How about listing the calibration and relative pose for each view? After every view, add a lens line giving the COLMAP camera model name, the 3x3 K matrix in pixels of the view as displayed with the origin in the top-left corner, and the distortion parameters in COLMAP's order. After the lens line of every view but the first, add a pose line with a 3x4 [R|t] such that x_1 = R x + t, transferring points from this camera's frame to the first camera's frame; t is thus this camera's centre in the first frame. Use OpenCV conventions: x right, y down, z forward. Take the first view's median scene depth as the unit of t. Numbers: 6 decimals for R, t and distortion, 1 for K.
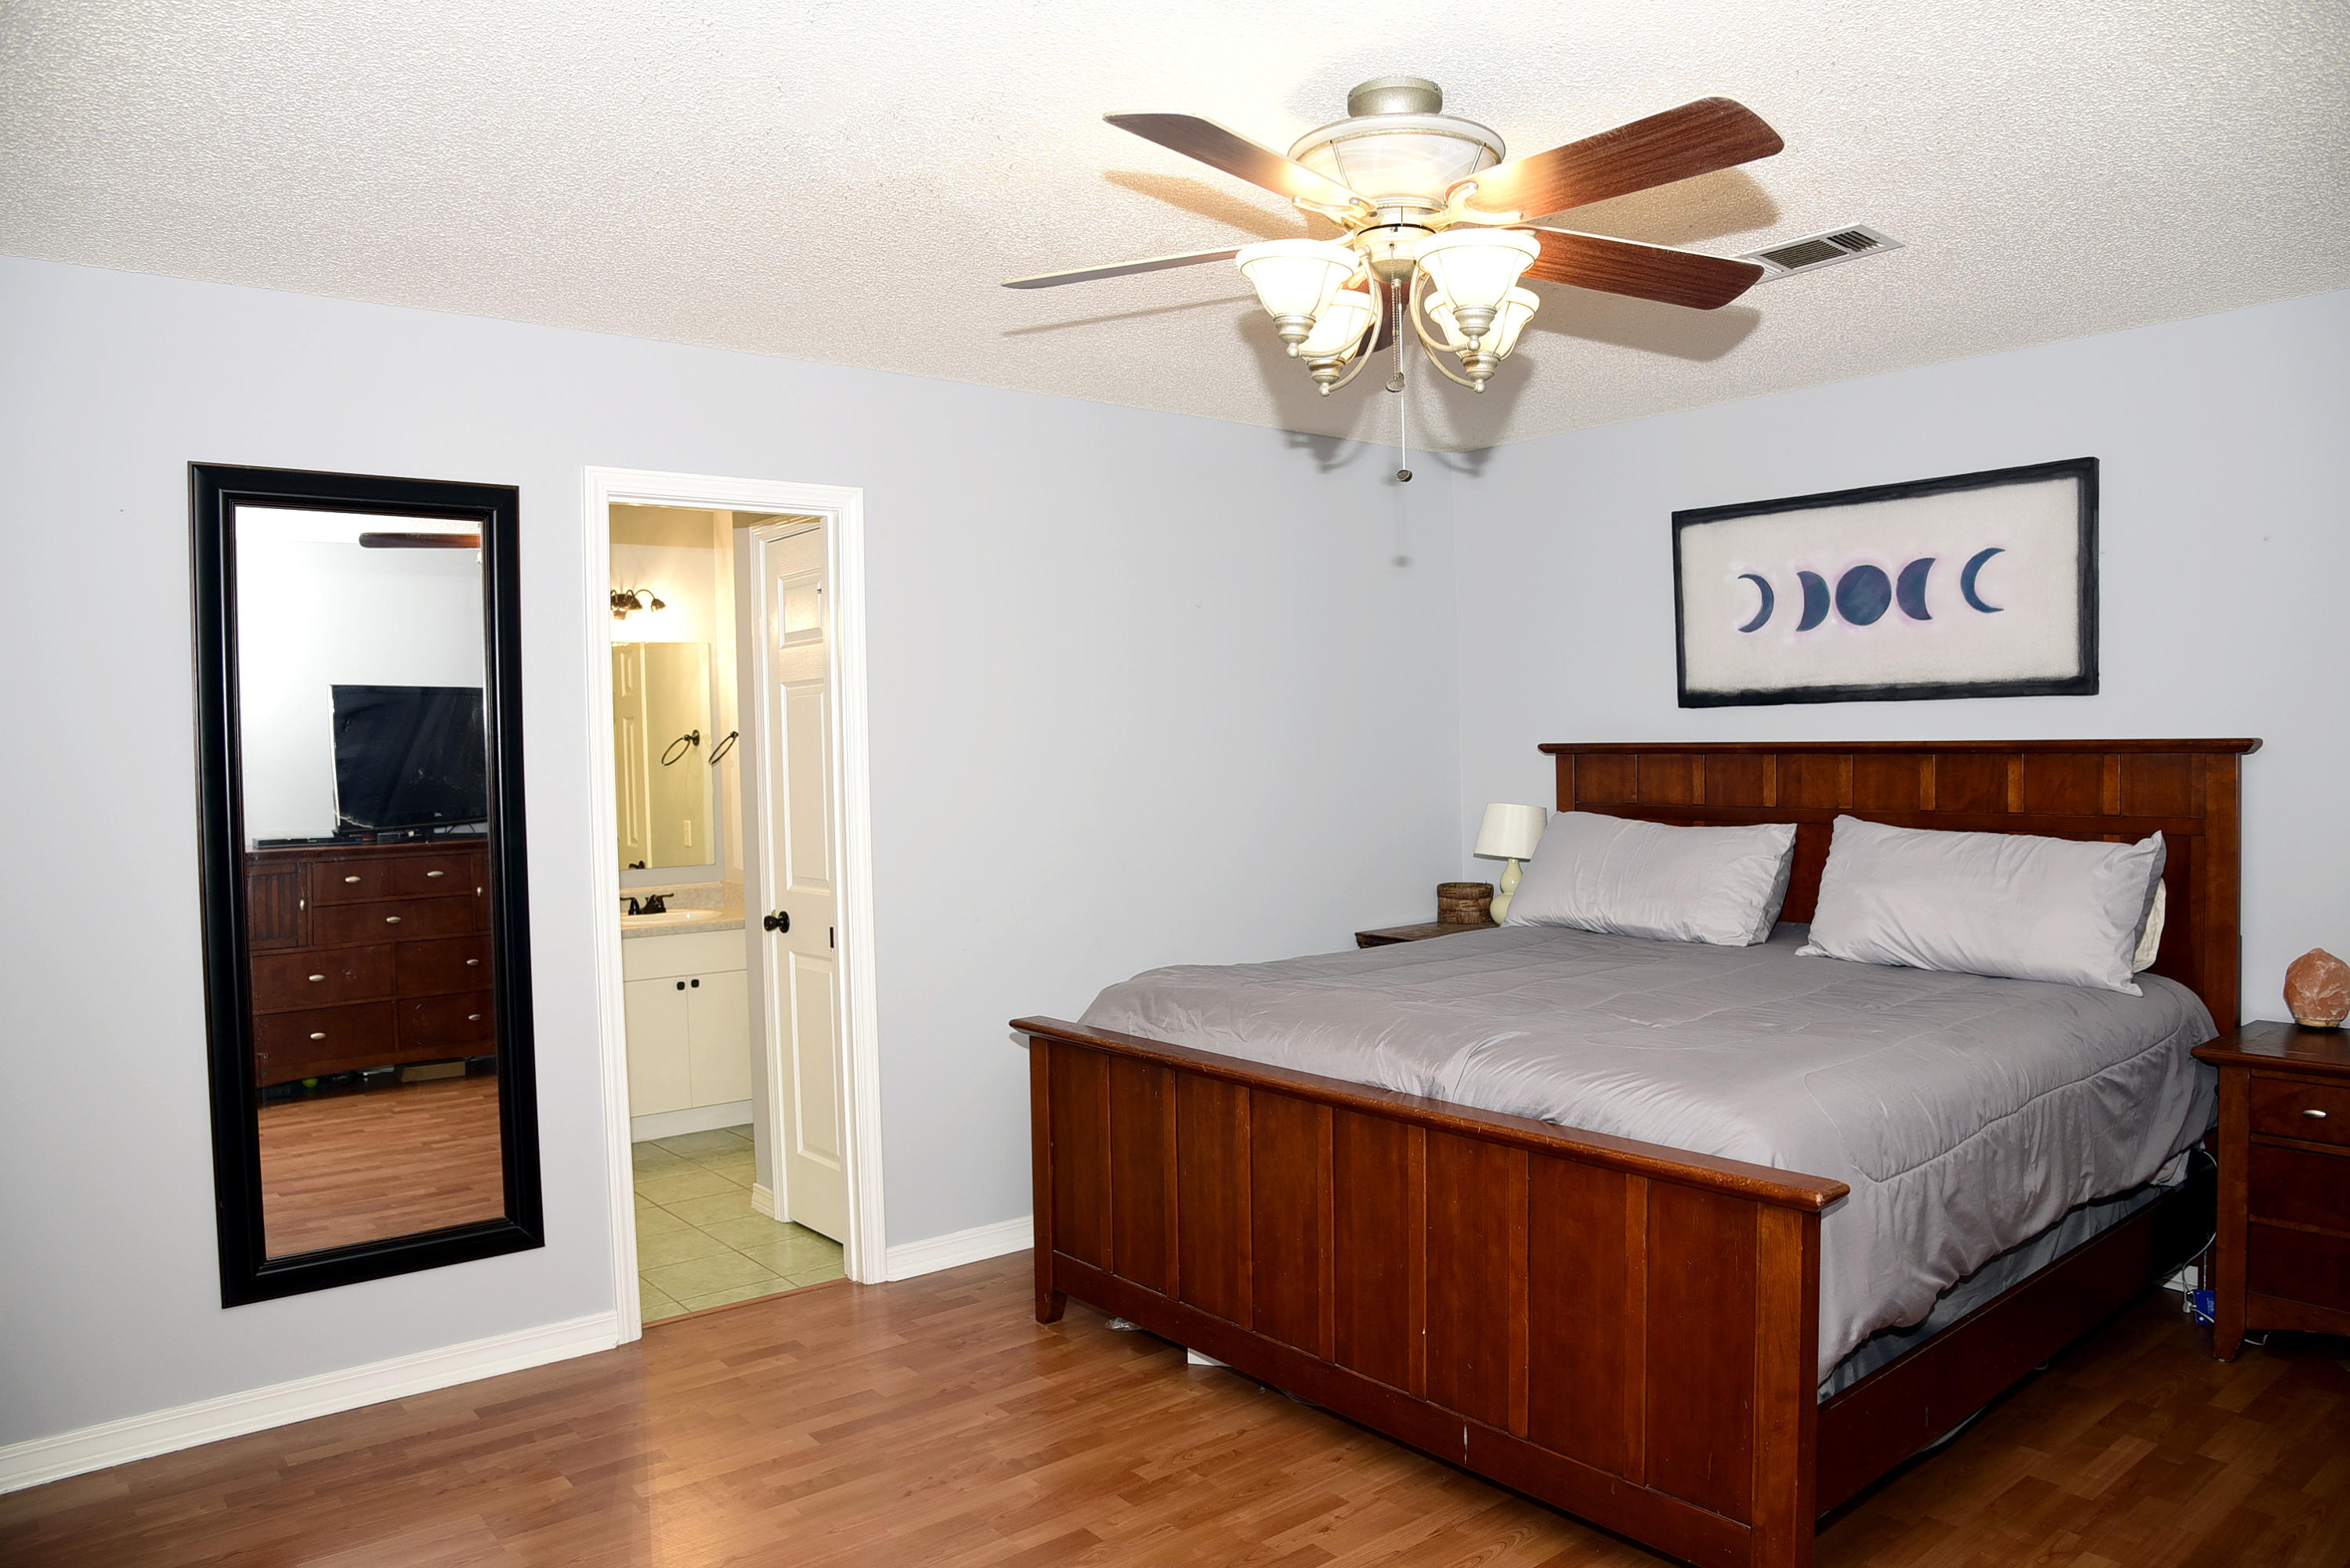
lens RADIAL K [[1593.0, 0, 1176.5], [0, 1593.0, 796.9], [0, 0, 1]] dist [-0.119130, 0.060316]
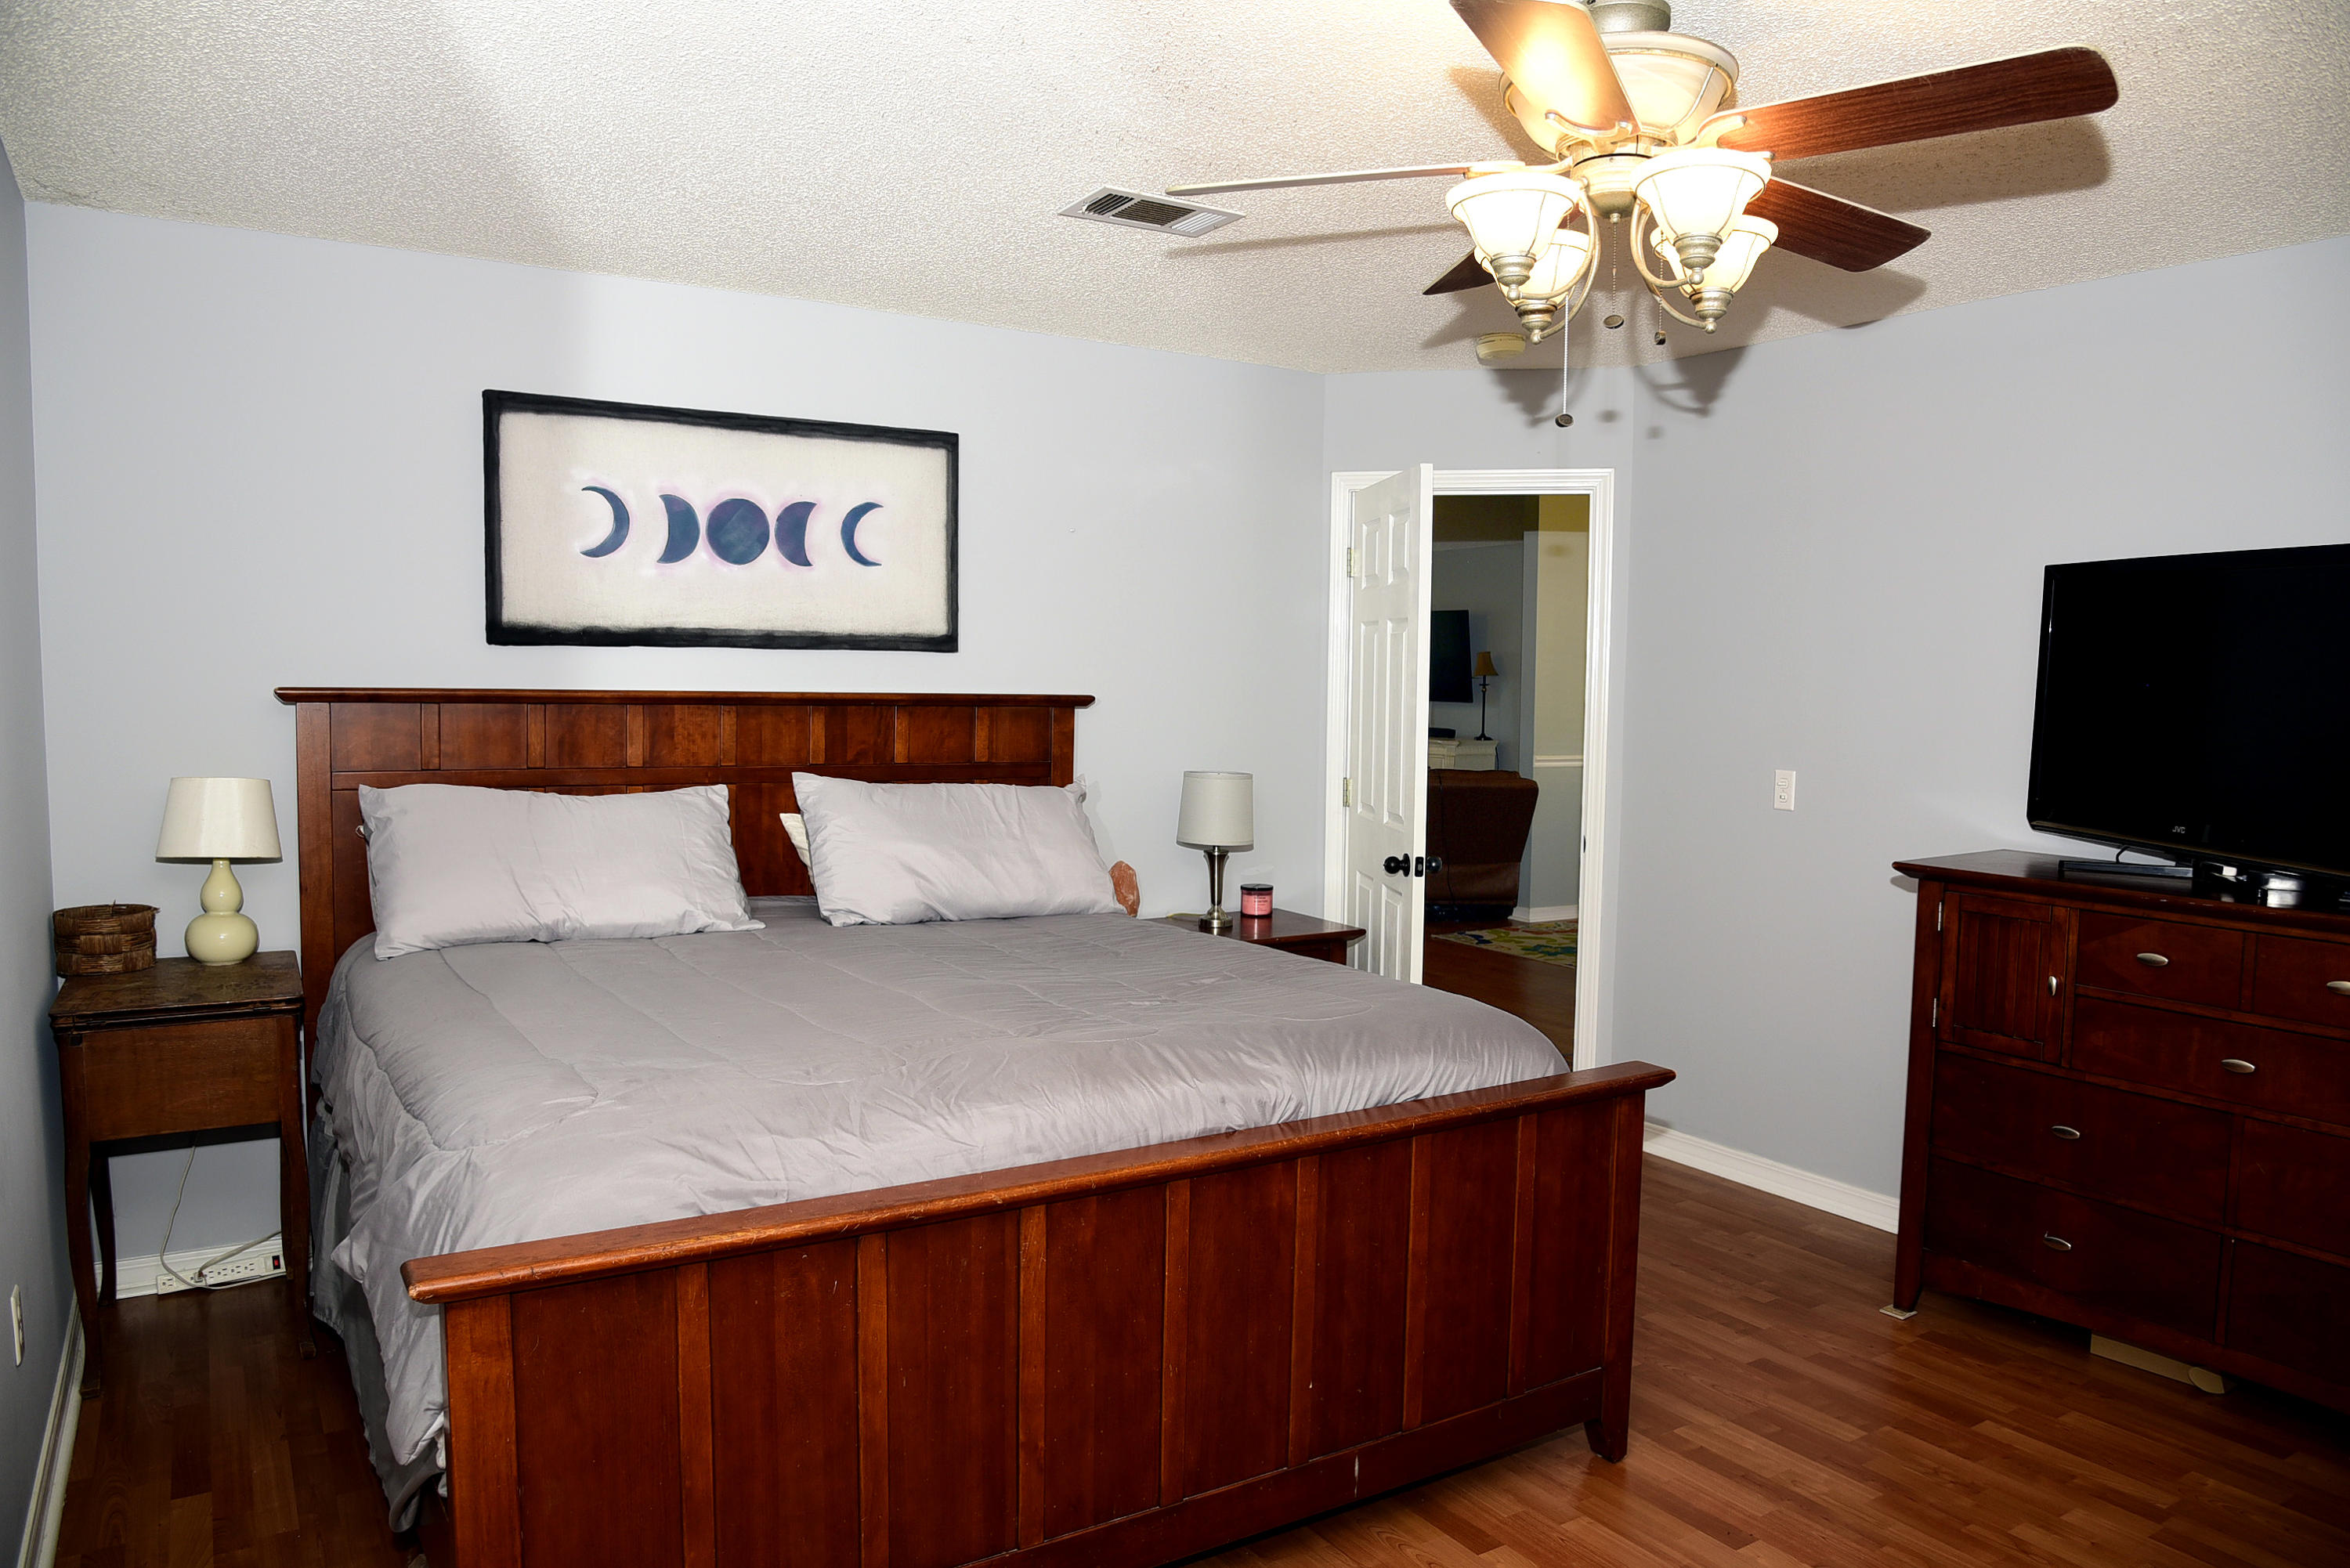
lens RADIAL K [[1593.0, 0, 1176.5], [0, 1593.0, 796.9], [0, 0, 1]] dist [-0.119130, 0.060316]
pose [[0.120805, -0.056164, 0.991086, -0.468394], [0.012493, 0.998405, 0.055055, -0.022191], [-0.992598, 0.005731, 0.121314, 0.654221]]
